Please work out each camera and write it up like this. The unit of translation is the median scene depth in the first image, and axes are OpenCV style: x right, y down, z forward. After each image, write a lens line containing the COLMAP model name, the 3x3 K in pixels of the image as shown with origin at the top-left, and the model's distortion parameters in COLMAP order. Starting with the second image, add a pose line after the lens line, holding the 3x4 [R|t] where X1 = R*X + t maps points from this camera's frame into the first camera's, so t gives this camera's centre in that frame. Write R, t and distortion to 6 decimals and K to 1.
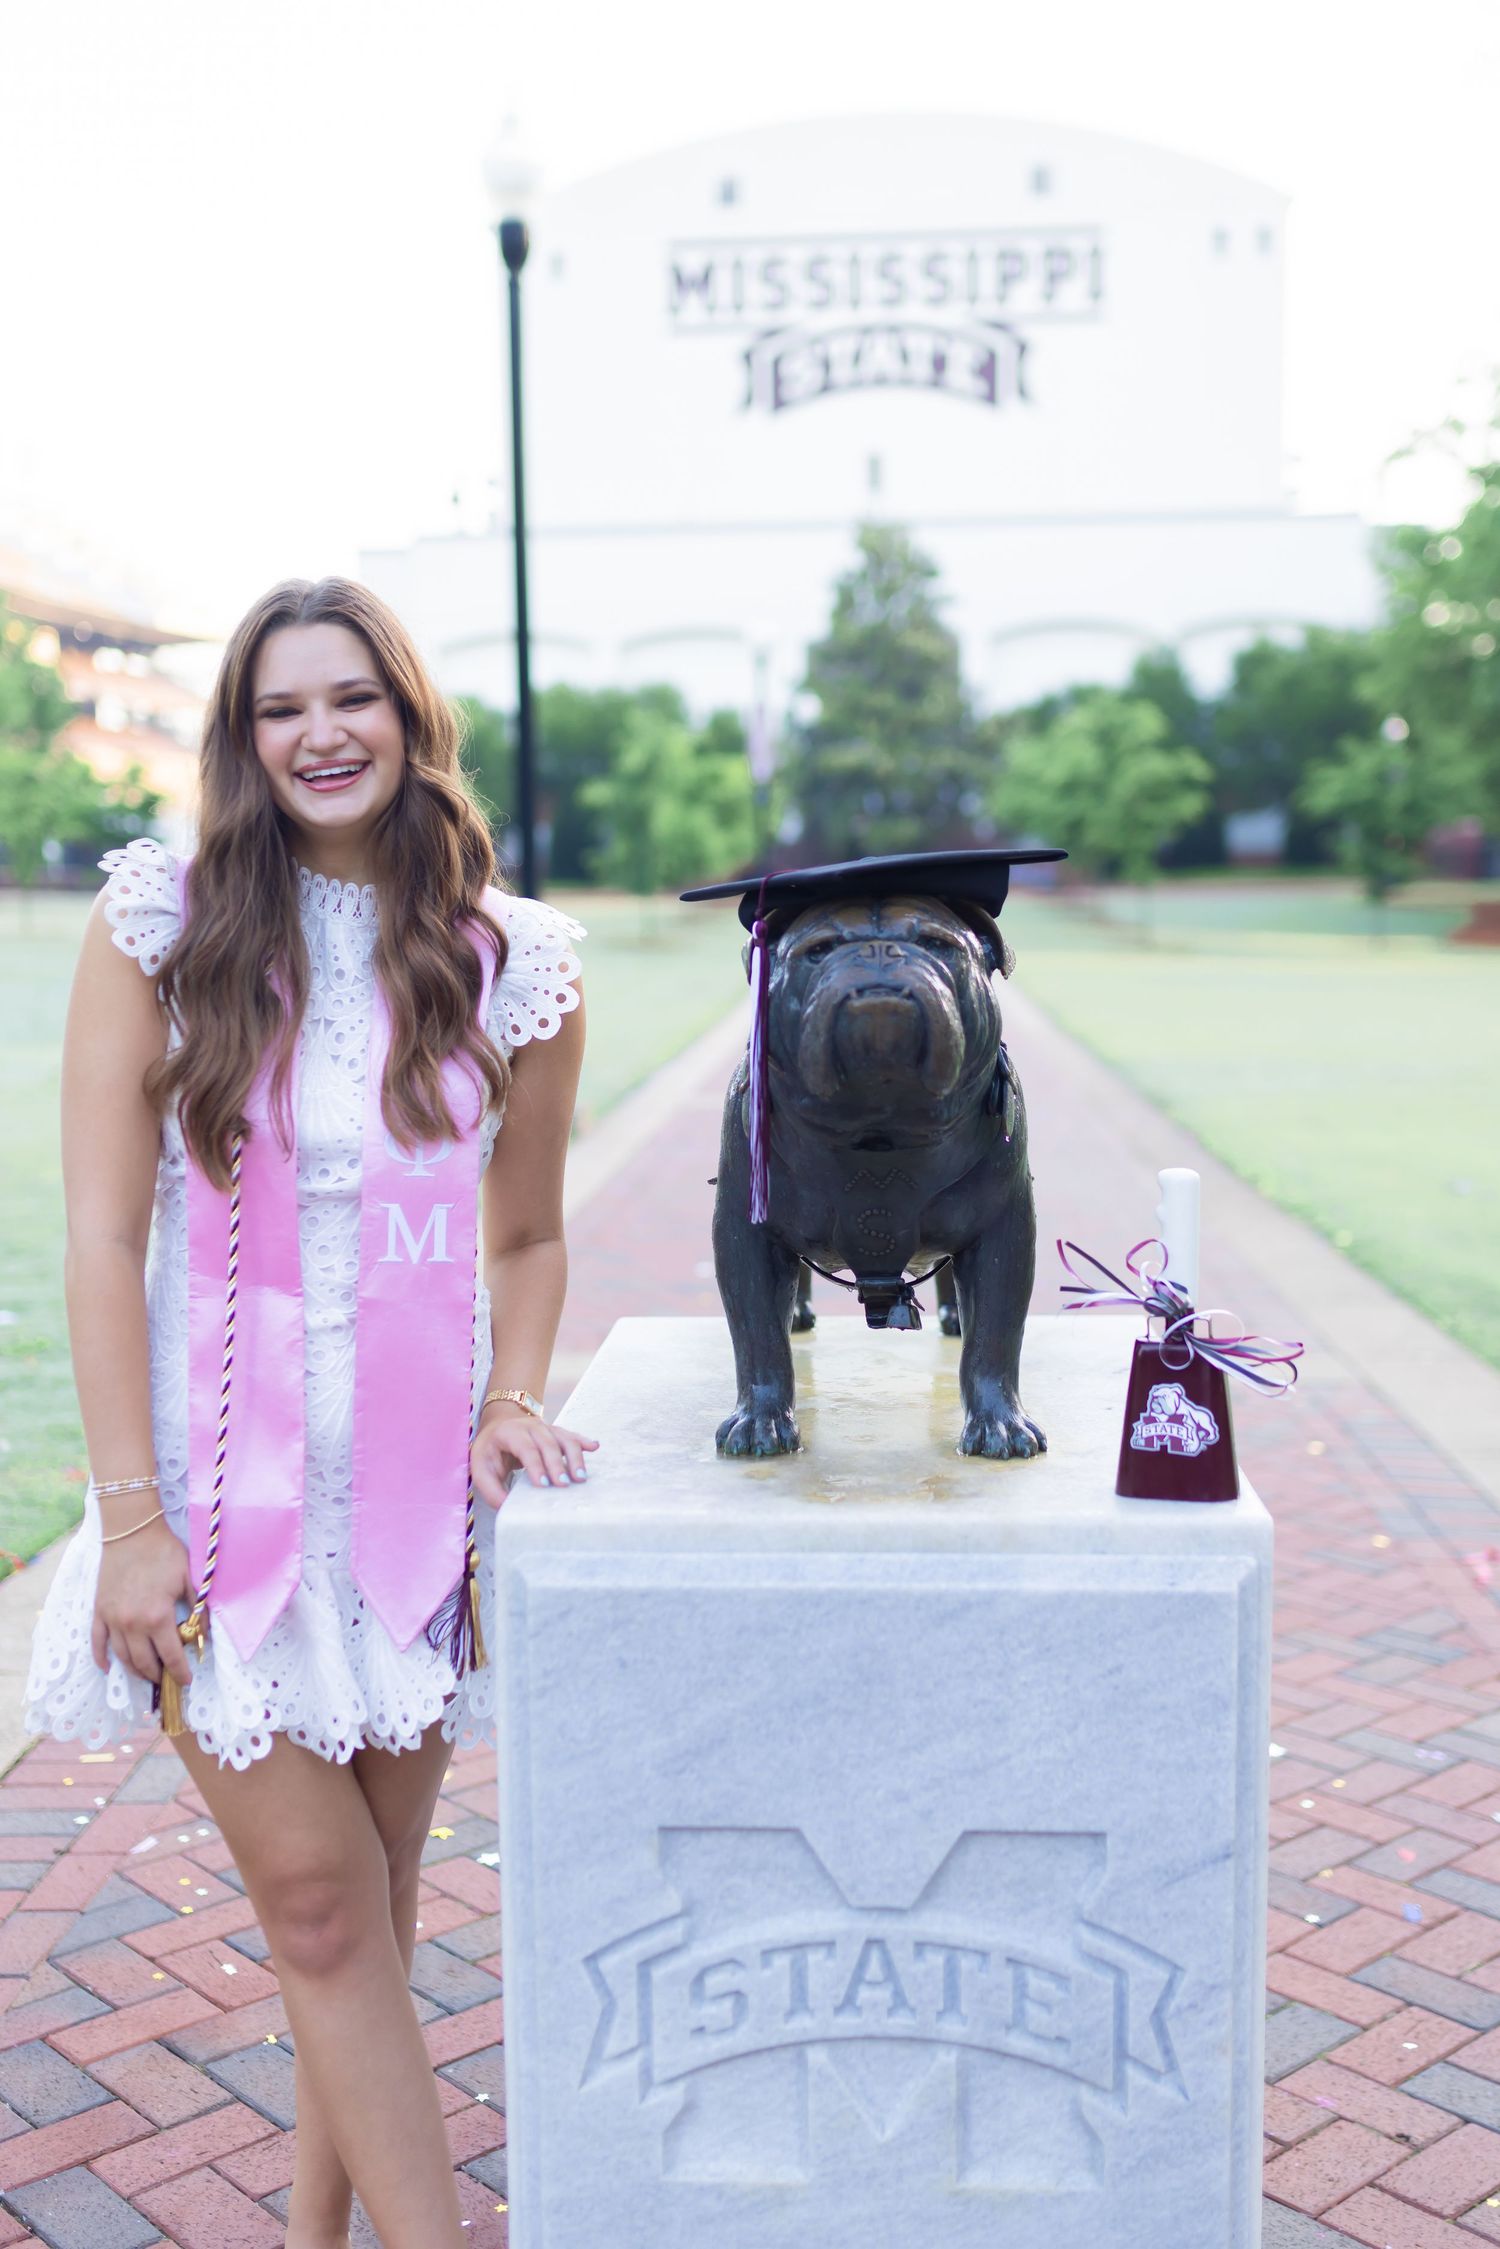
lens RADIAL K [[2299.8, 0, 752.6], [0, 2299.8, 1204.6], [0, 0, 1]] dist [0.007345, 0.005527]
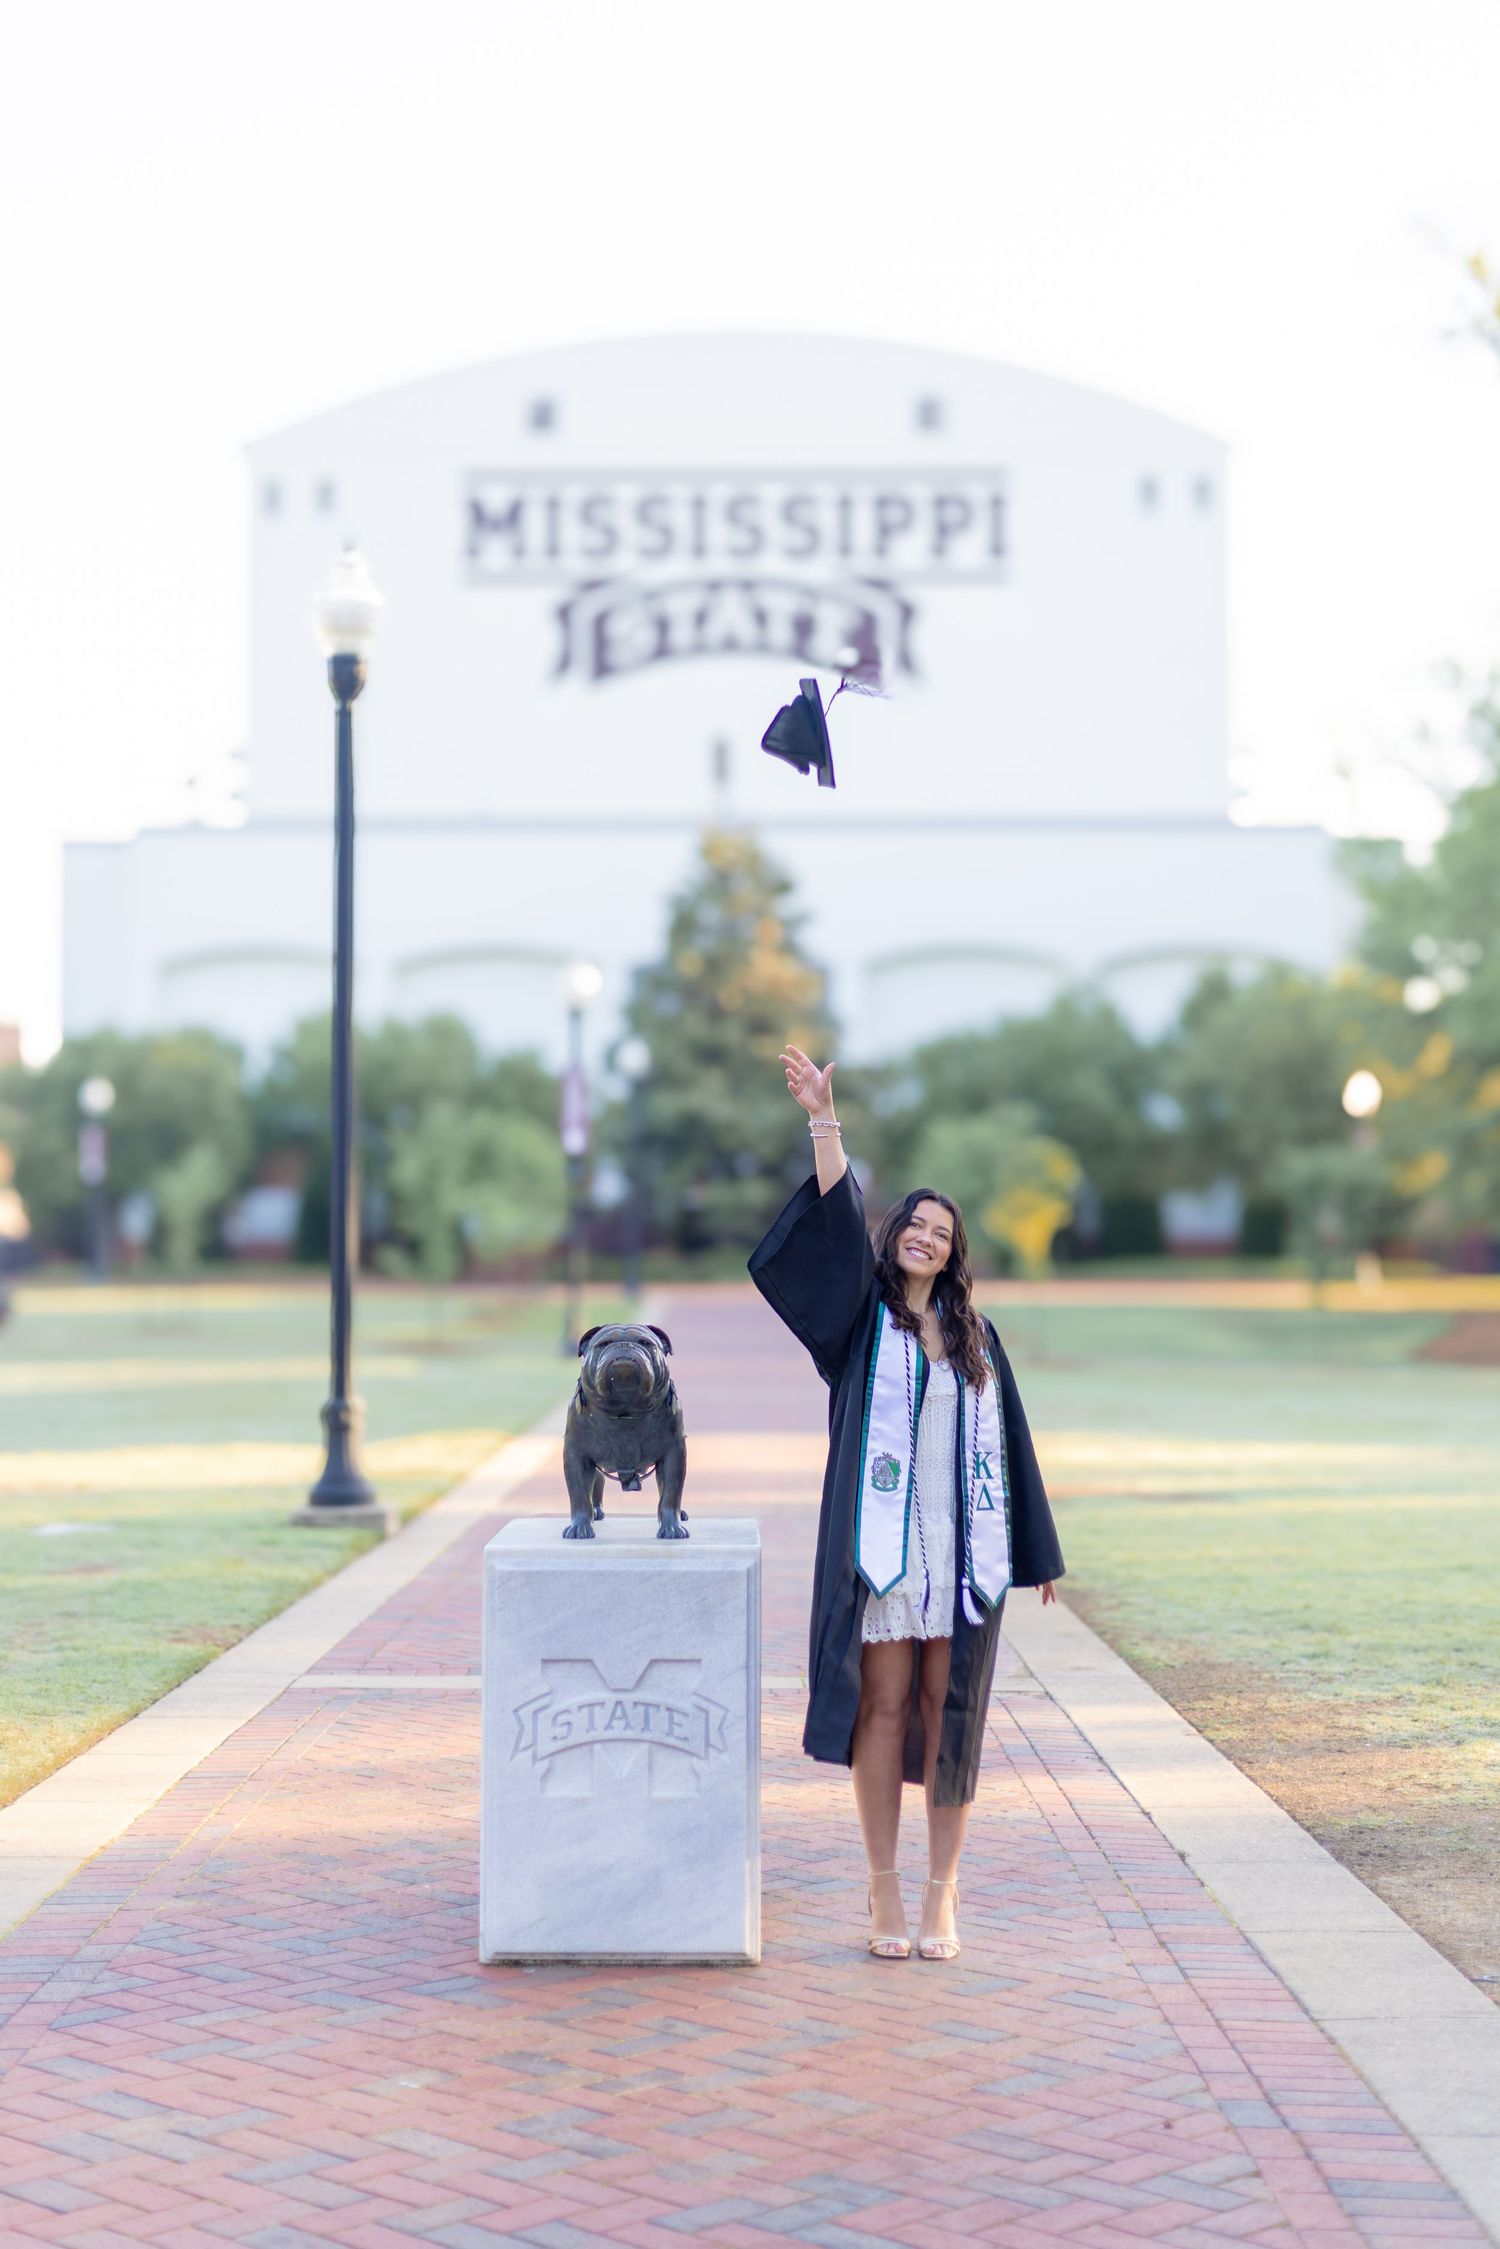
lens RADIAL K [[3209.2, 0, 750.0], [0, 3209.2, 1124.5], [0, 0, 1]] dist [0.009763, 0.027514]
pose [[0.998112, 0.016434, 0.059179, -0.029404], [-0.005412, 0.983323, -0.181790, 0.336176], [-0.061180, 0.181126, 0.981555, -2.909283]]
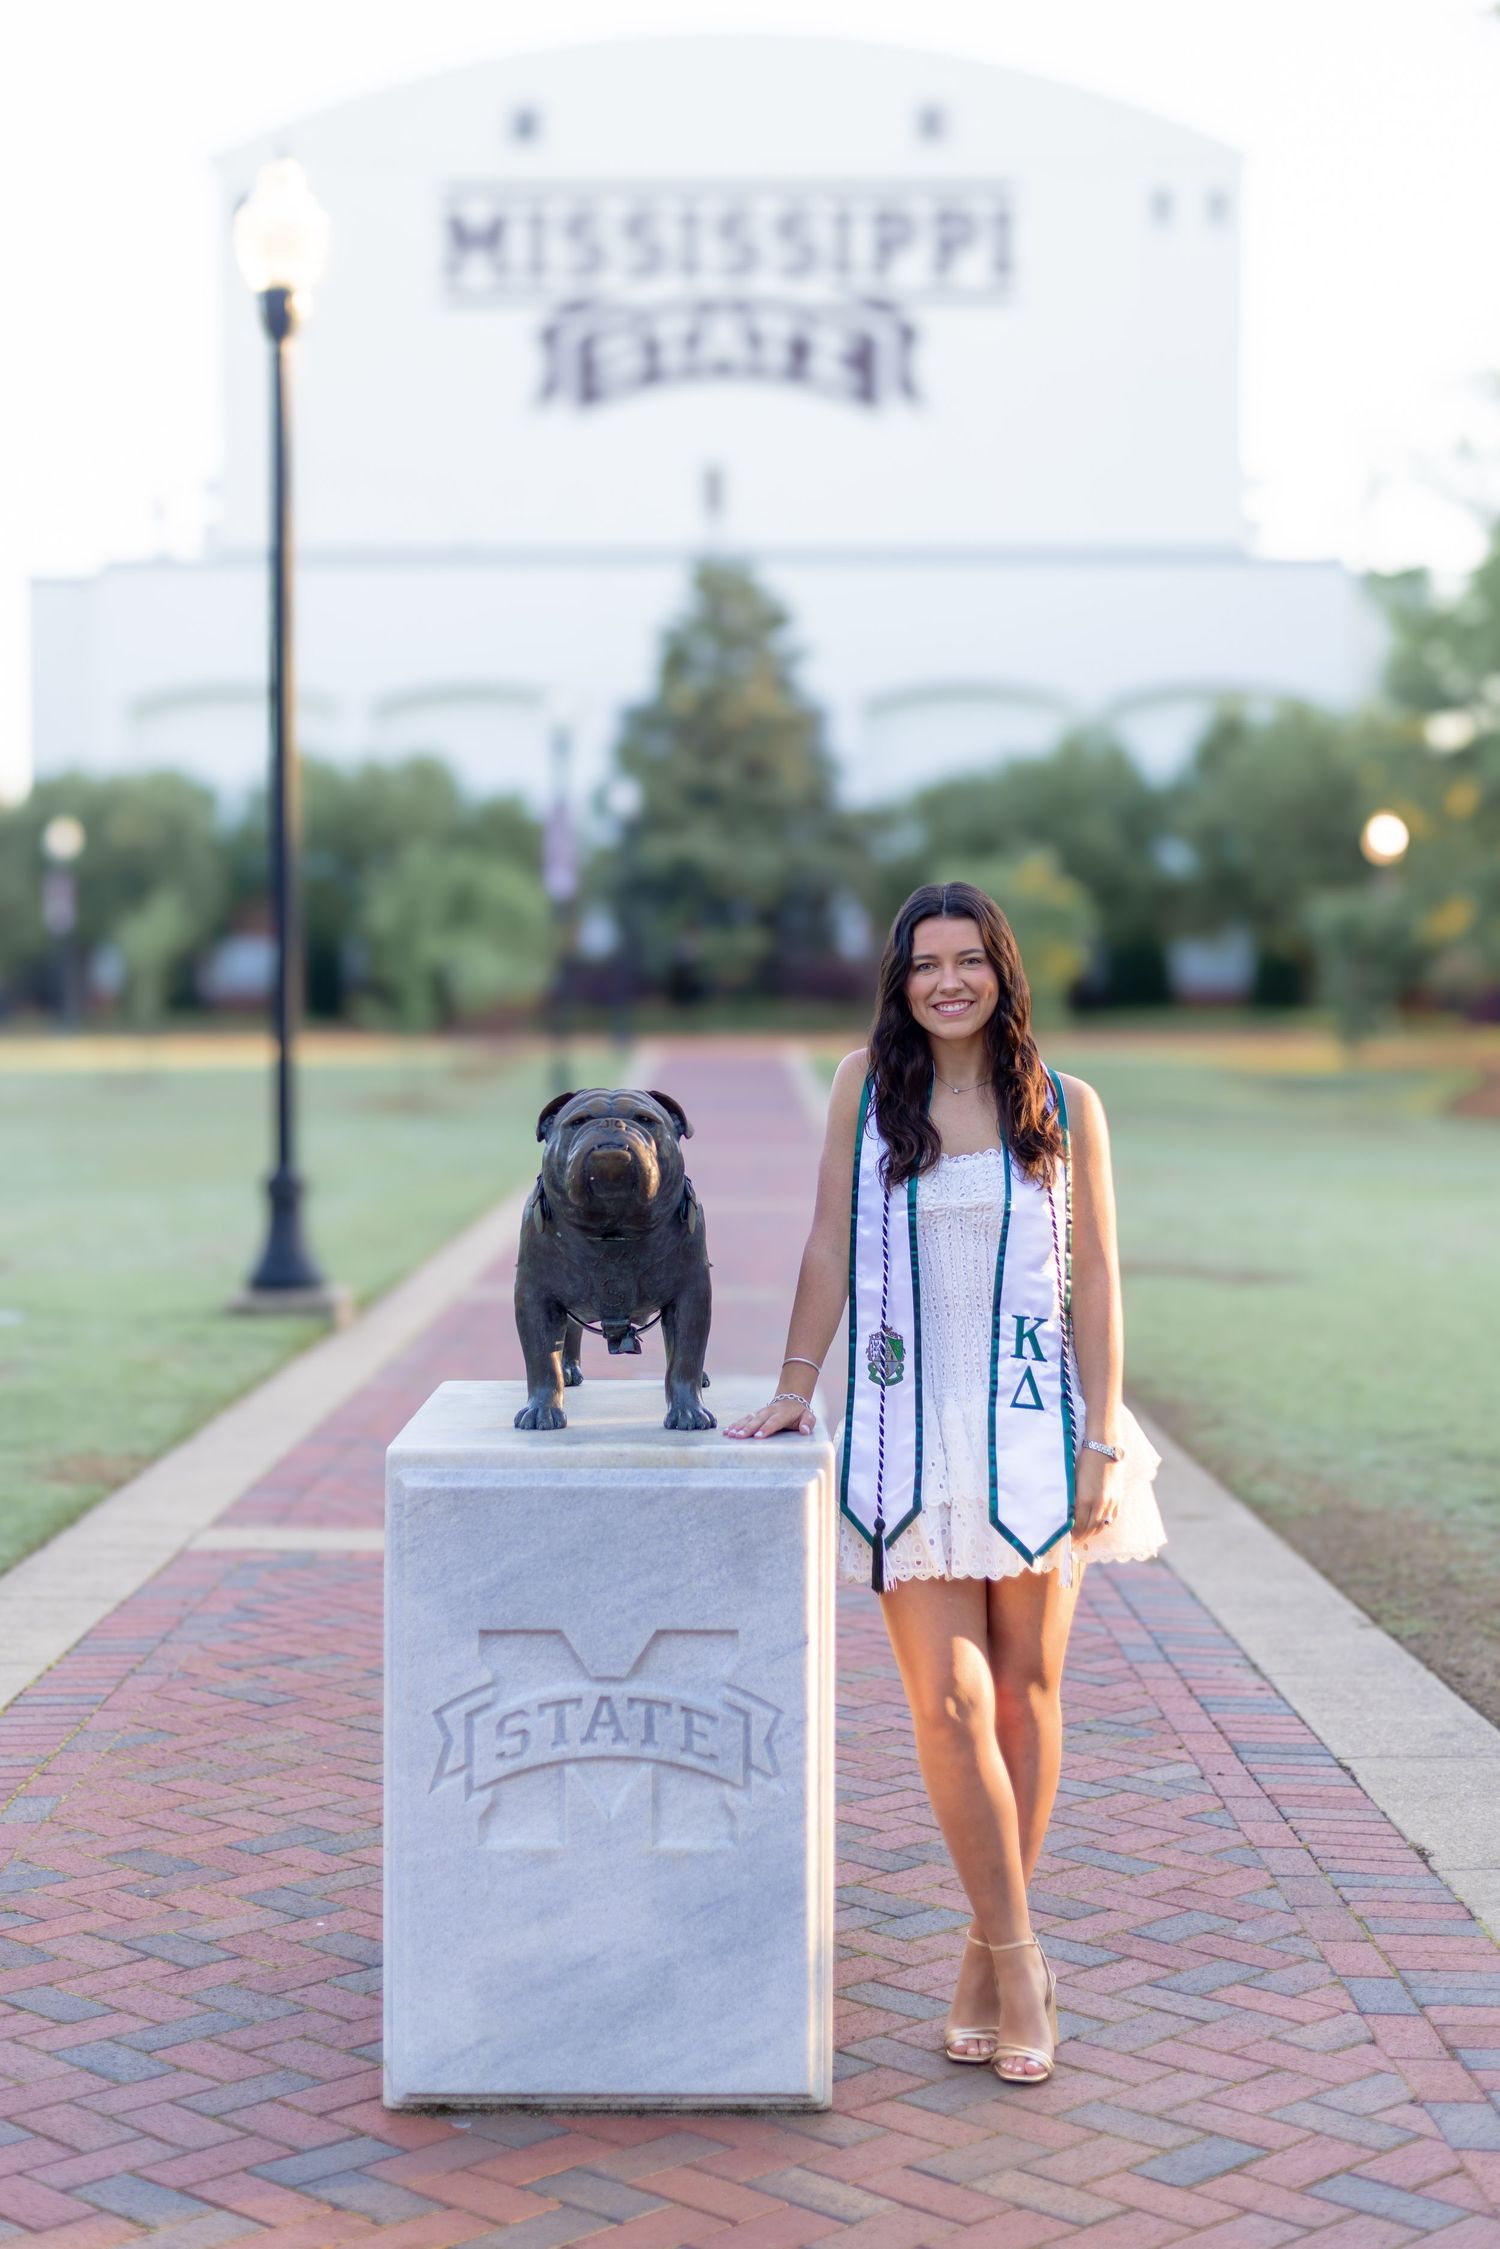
lens RADIAL K [[3209.2, 0, 750.0], [0, 3209.2, 1124.5], [0, 0, 1]] dist [0.009763, 0.027514]
pose [[0.997925, 0.011592, 0.063336, 0.004586], [-0.004841, 0.994383, -0.105728, 0.146554], [-0.064206, 0.105202, 0.992376, -1.417732]]
